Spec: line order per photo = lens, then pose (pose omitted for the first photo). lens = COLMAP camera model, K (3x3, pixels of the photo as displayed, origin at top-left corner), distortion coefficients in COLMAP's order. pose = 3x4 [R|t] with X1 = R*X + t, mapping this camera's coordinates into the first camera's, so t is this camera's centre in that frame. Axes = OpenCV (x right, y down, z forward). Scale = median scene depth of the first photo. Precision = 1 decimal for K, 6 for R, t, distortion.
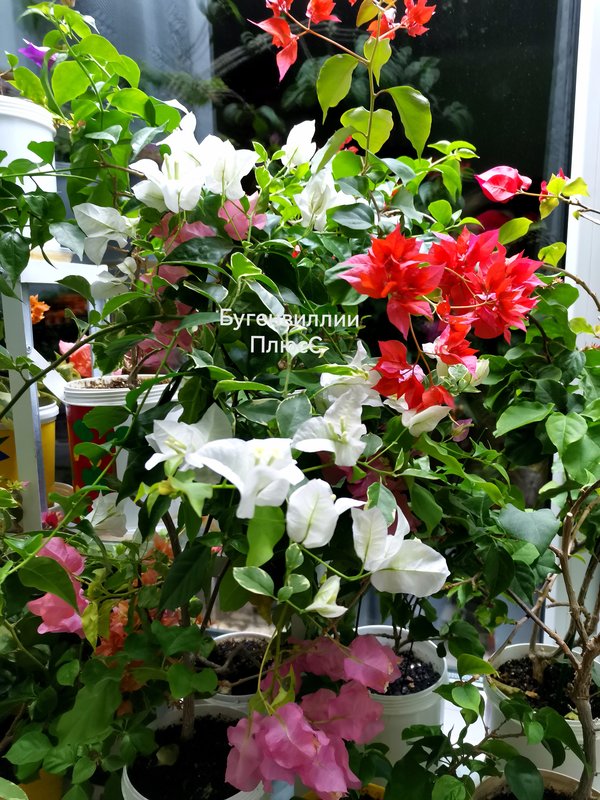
lens RADIAL K [[603.2, 0, 299.6], [0, 603.2, 480.7], [0, 0, 1]] dist [0.052914, -0.055010]
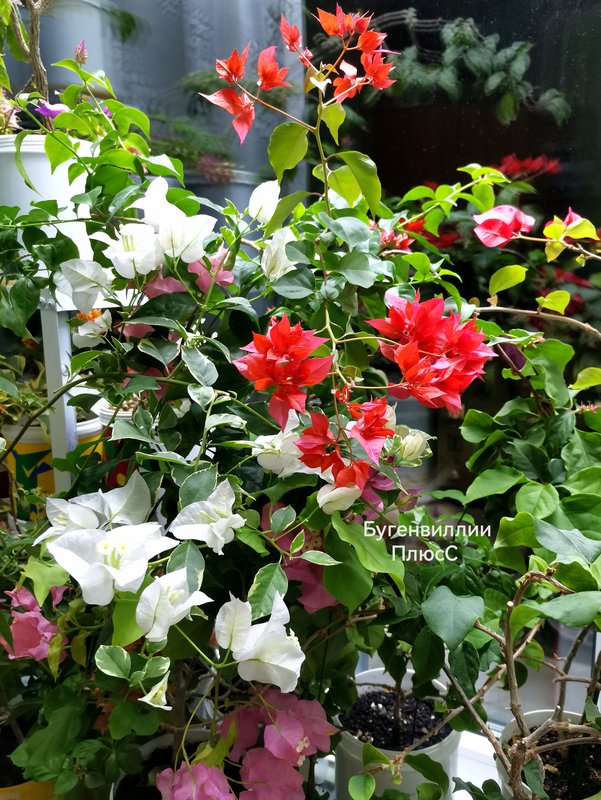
lens RADIAL K [[645.8, 0, 300.3], [0, 645.8, 467.8], [0, 0, 1]] dist [0.008769, 0.007601]
pose [[0.977561, 0.059365, -0.202113, 0.286999], [-0.058322, 0.998236, 0.011116, -0.128847], [0.202416, 0.000922, 0.979299, -0.023670]]
